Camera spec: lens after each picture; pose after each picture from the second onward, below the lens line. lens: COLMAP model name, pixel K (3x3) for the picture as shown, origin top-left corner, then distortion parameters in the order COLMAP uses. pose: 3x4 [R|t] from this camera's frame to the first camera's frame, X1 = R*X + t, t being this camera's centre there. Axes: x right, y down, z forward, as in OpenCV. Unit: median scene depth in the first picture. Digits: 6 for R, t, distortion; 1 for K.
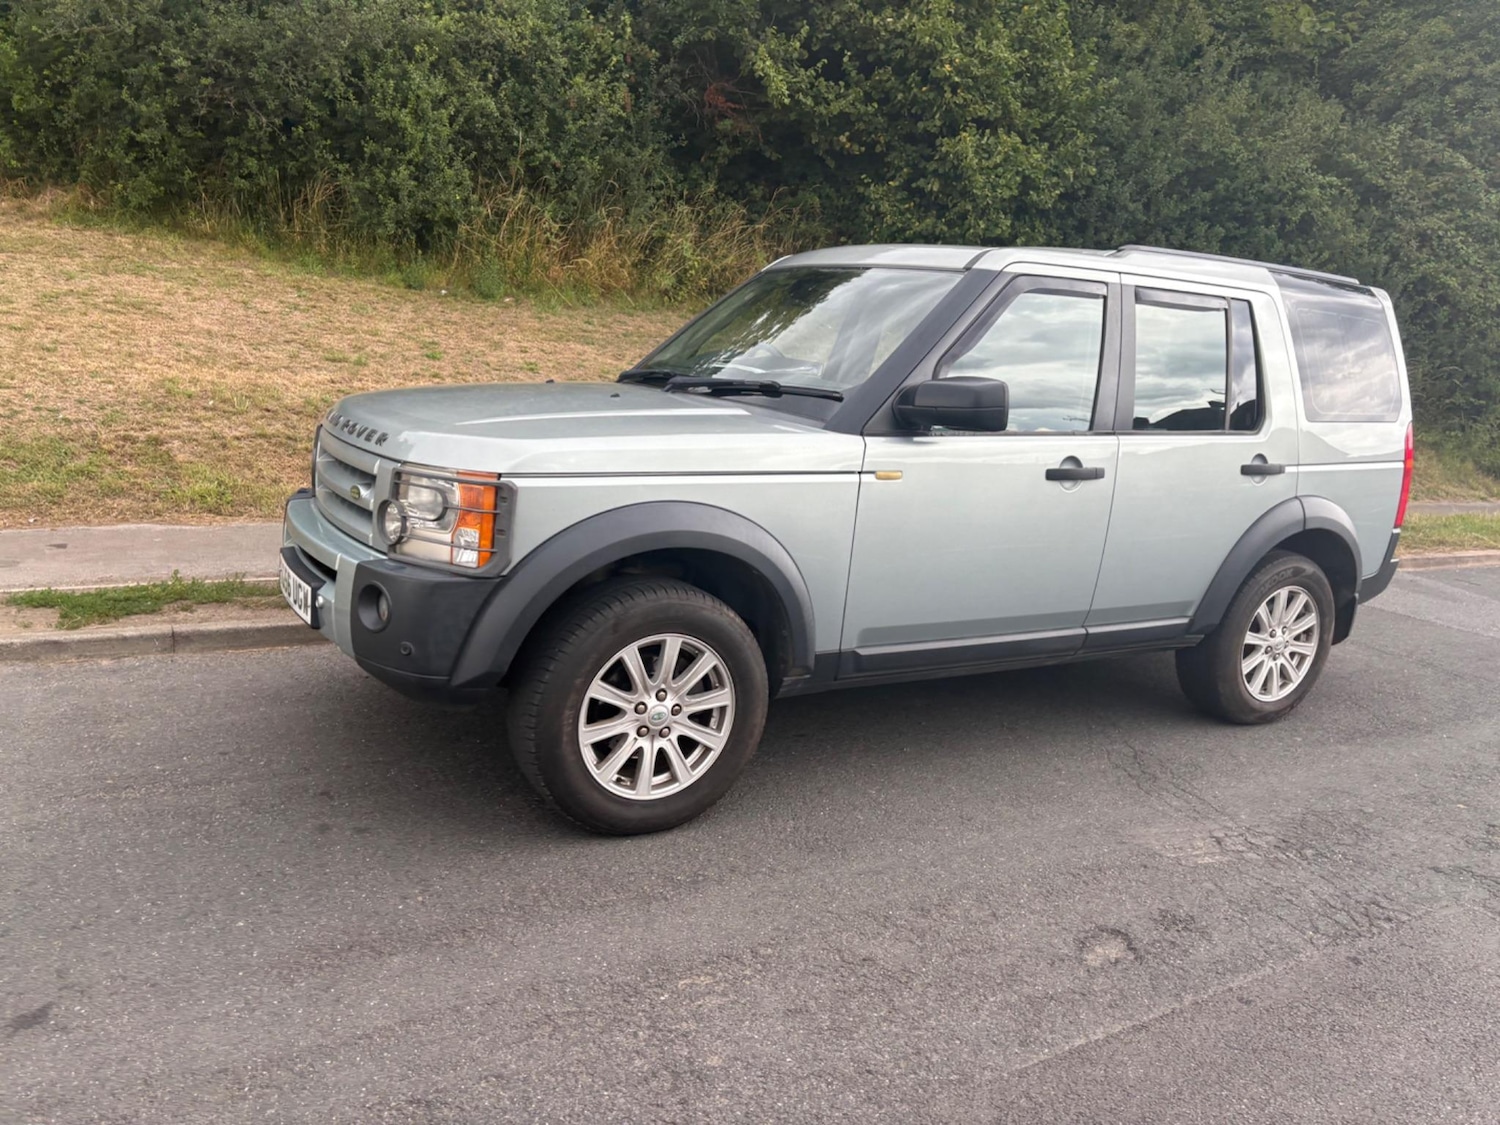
lens RADIAL K [[1146.9, 0, 747.4], [0, 1146.9, 552.4], [0, 0, 1]] dist [0.052677, -0.062465]
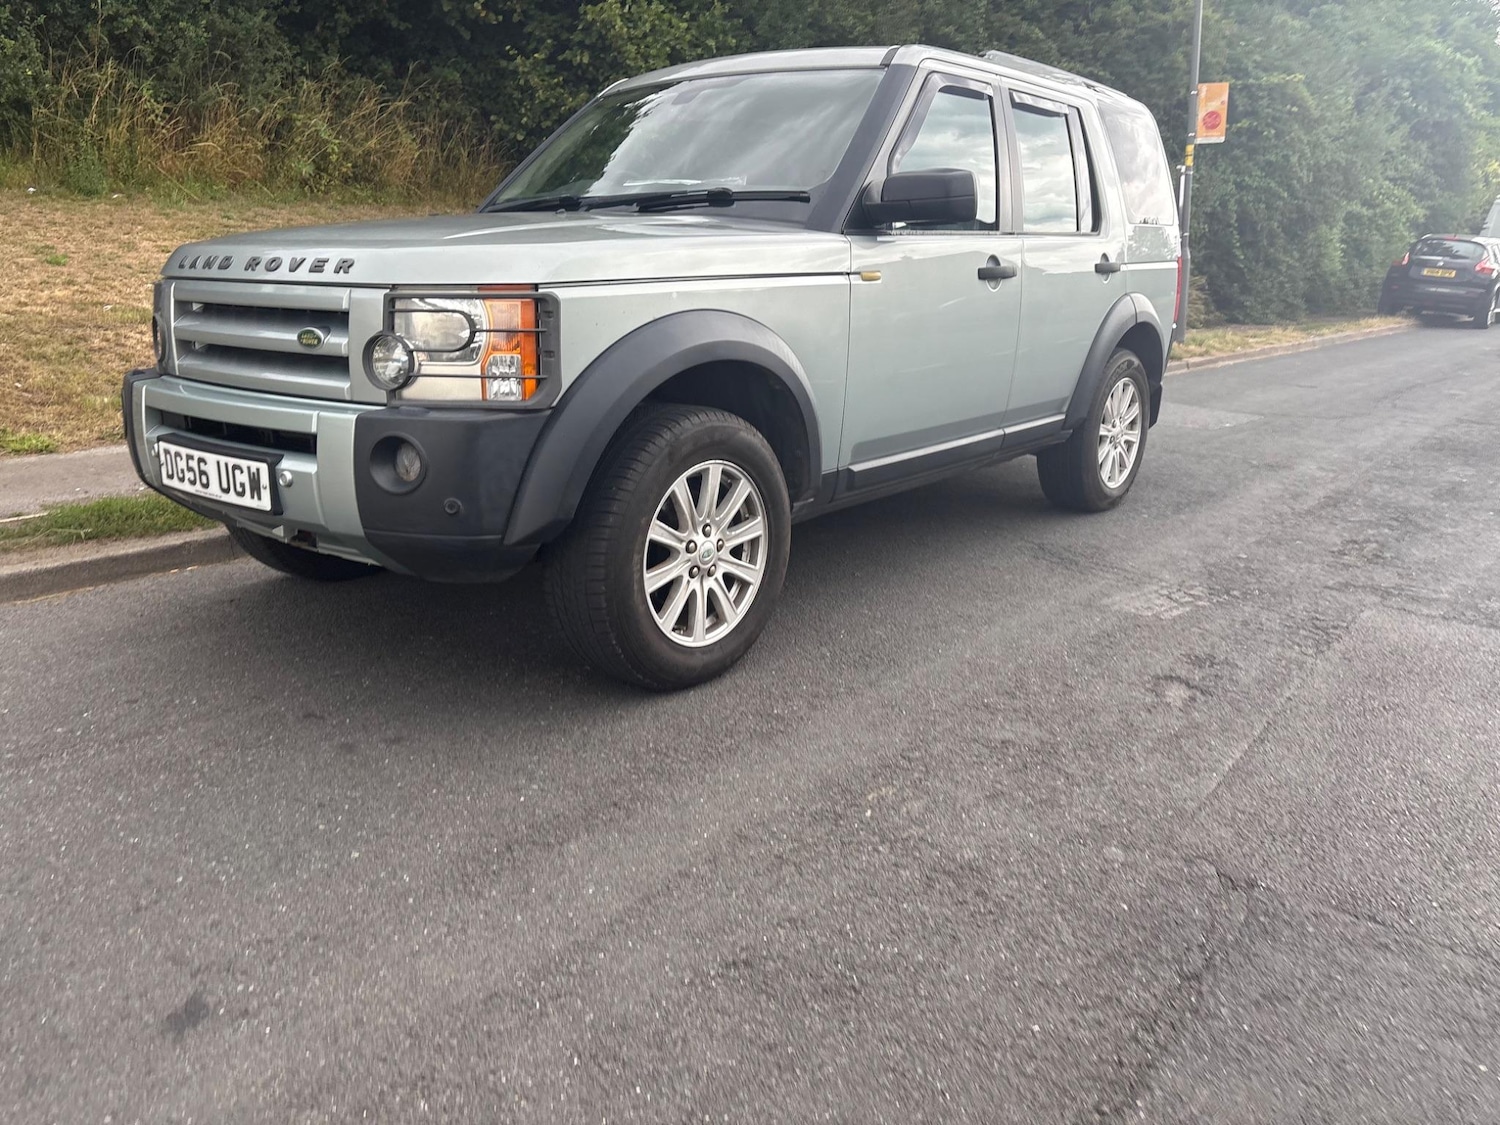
lens RADIAL K [[1136.5, 0, 761.2], [0, 1136.5, 548.3], [0, 0, 1]] dist [0.089345, -0.112836]
pose [[0.929869, -0.153185, 0.334481, -0.101867], [0.129011, 0.987228, 0.093472, 0.017782], [-0.344527, -0.043765, 0.937756, 0.040308]]
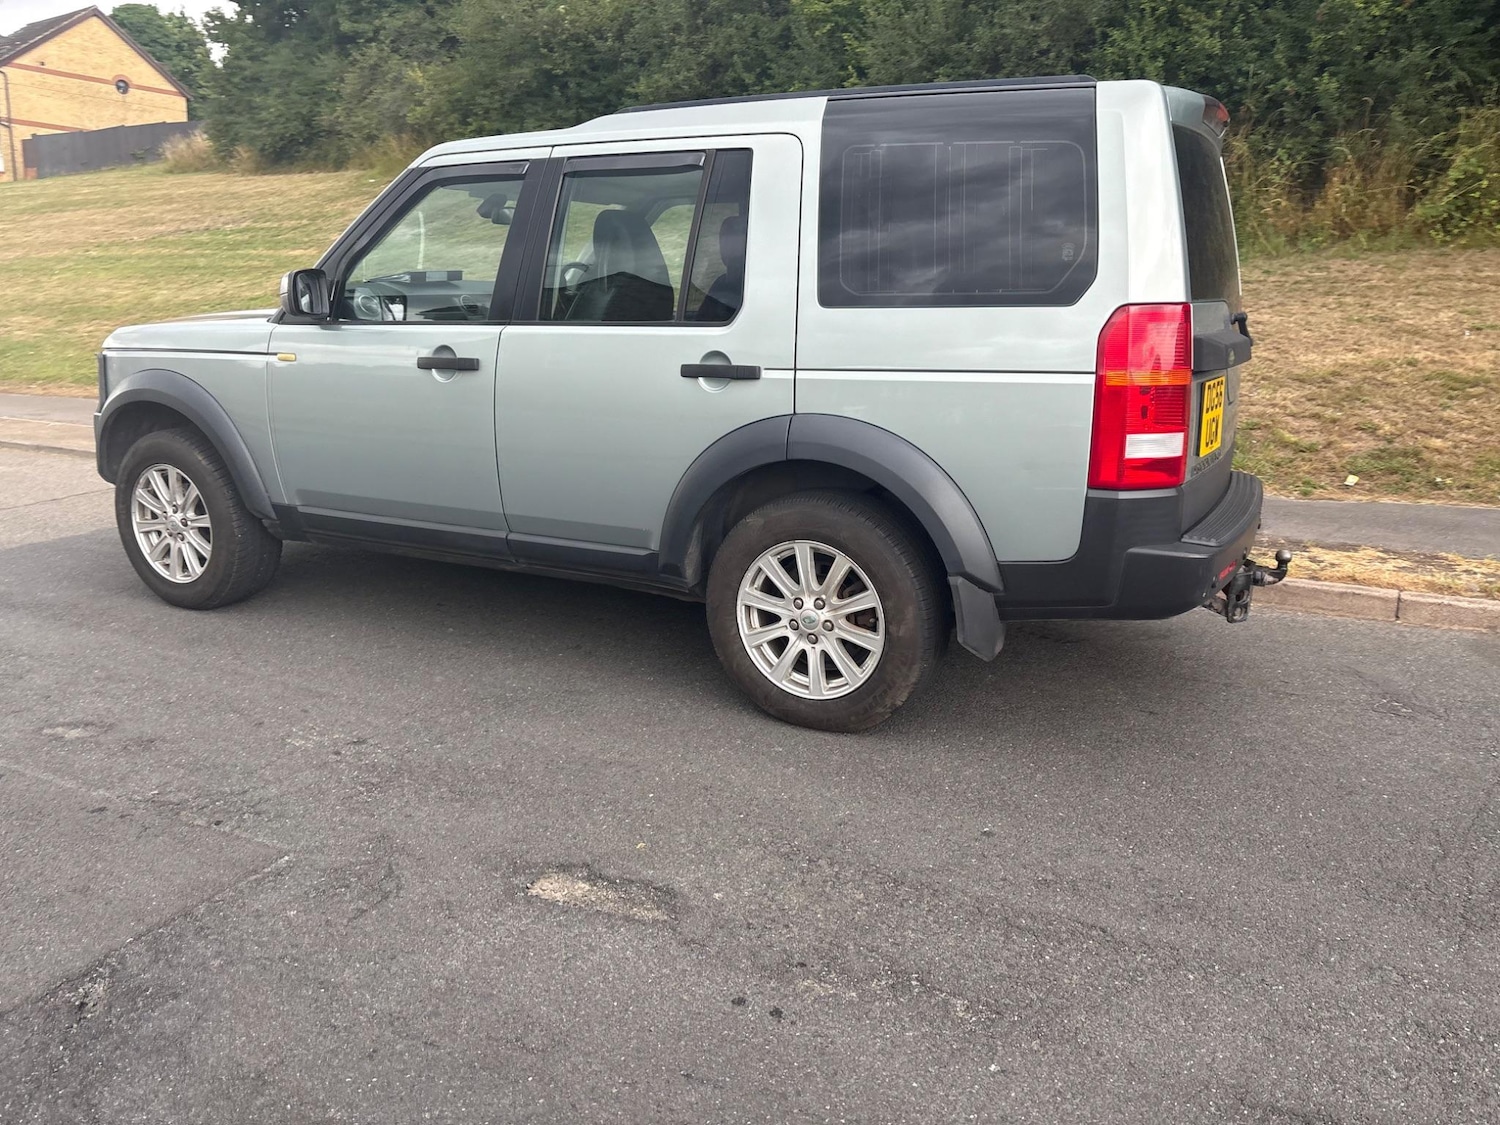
lens RADIAL K [[1134.9, 0, 747.3], [0, 1134.9, 545.0], [0, 0, 1]] dist [0.062763, -0.070980]
pose [[0.516969, 0.120168, -0.847527, 0.449170], [-0.126977, 0.989909, 0.062903, -0.003186], [0.846534, 0.075098, 0.527011, 0.255988]]
